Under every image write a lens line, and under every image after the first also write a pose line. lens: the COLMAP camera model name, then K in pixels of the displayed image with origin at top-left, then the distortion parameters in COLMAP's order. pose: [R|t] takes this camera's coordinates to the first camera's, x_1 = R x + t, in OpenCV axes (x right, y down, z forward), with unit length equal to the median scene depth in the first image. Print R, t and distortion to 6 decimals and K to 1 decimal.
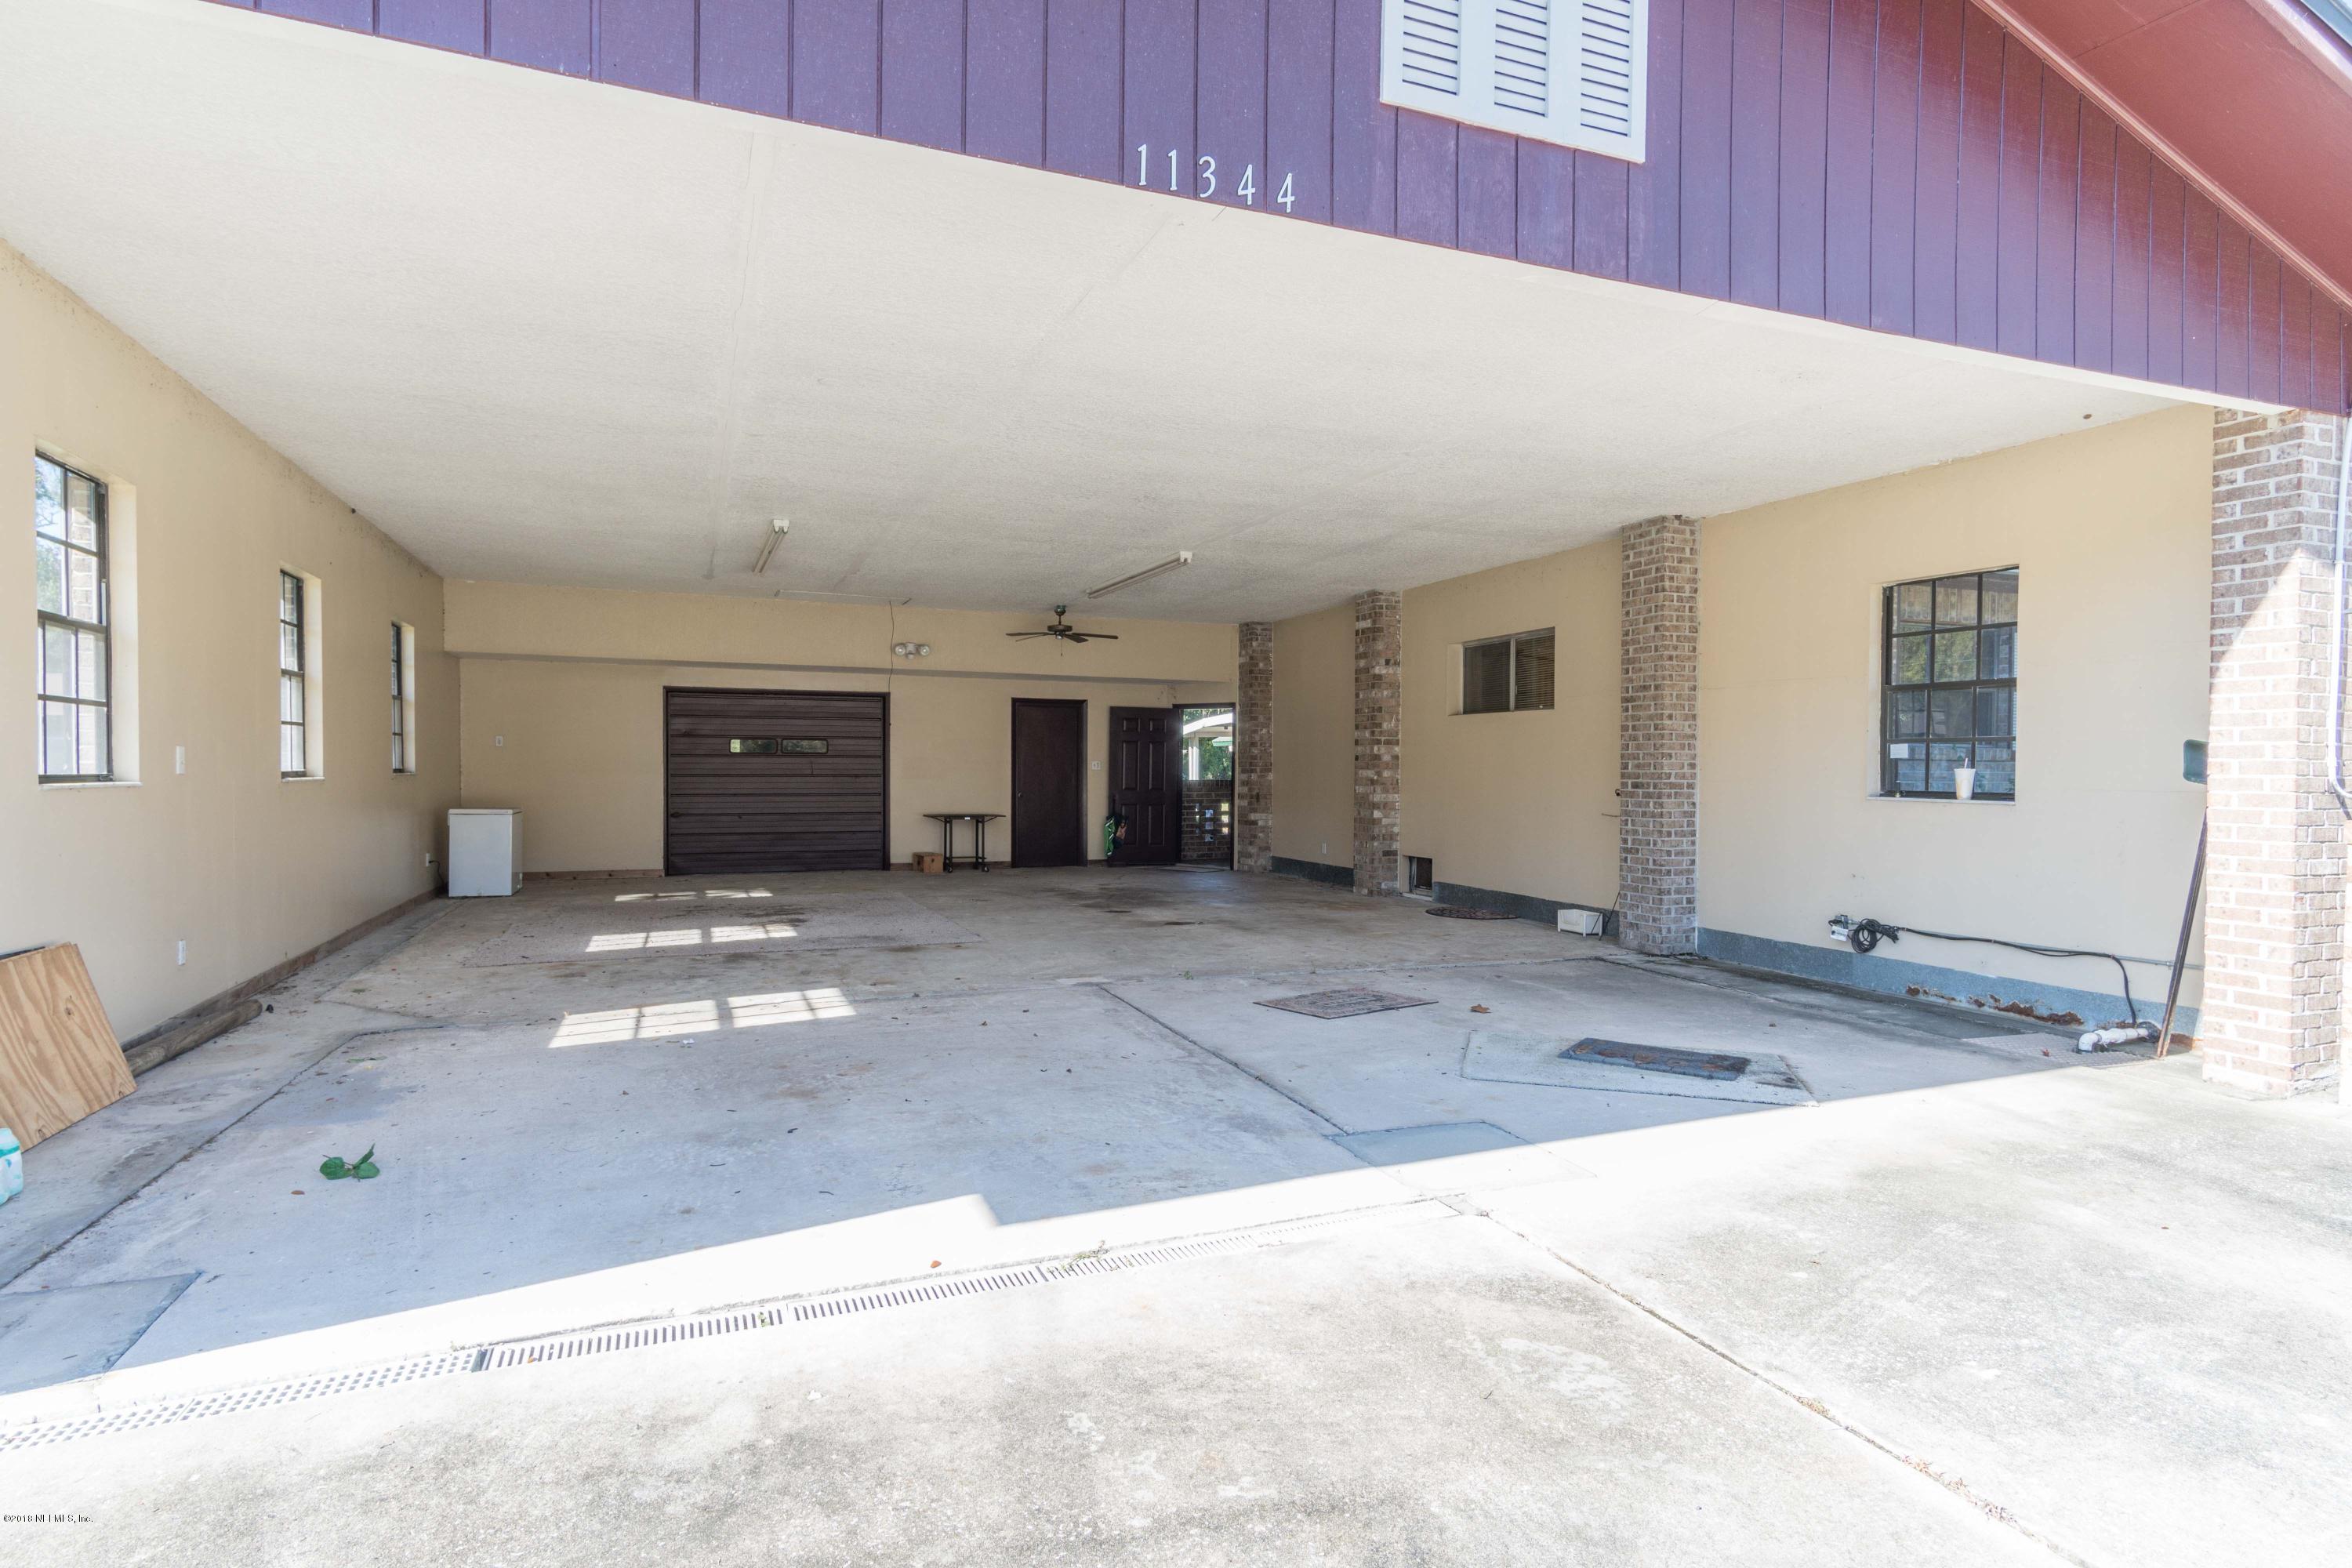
lens RADIAL K [[1240.7, 0, 1176.3], [0, 1240.7, 784.6], [0, 0, 1]] dist [0.003933, 0.002950]
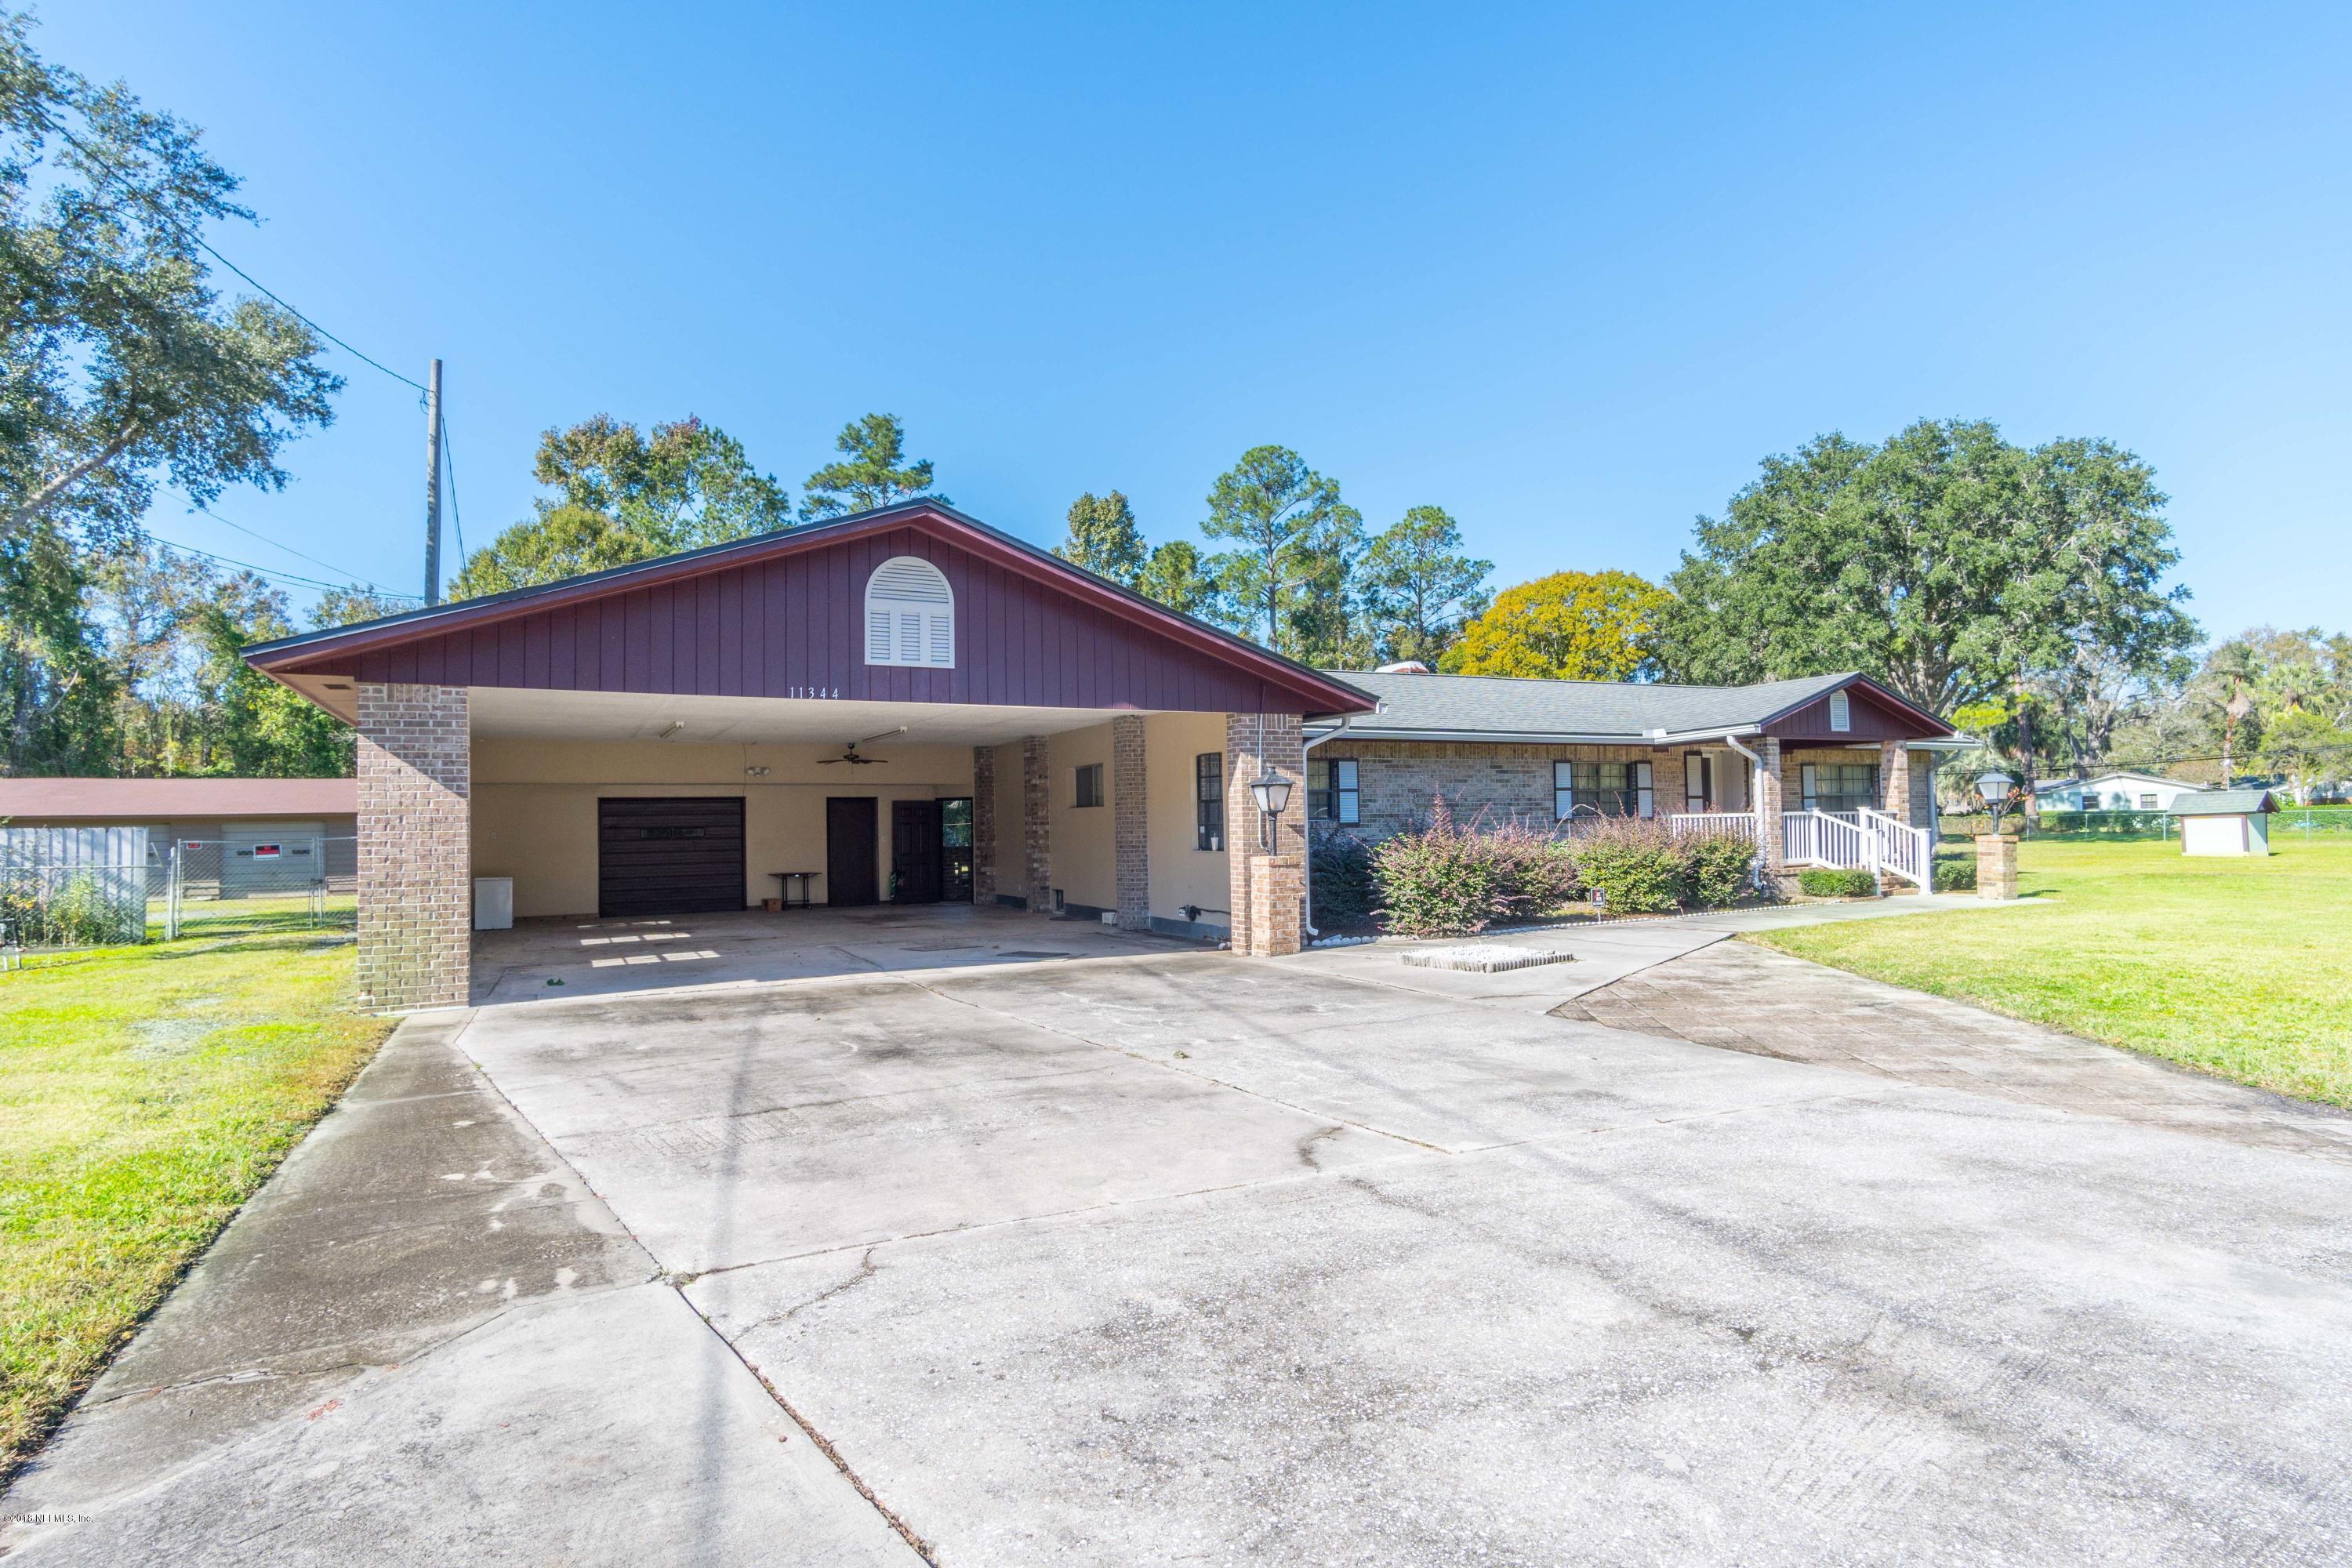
lens RADIAL K [[1240.7, 0, 1178.0], [0, 1240.7, 786.9], [0, 0, 1]] dist [0.003933, 0.002950]
pose [[0.995496, -0.022743, 0.092031, 0.180619], [0.026827, 0.998698, -0.043388, -0.004230], [-0.090924, 0.045661, 0.994810, -0.652457]]
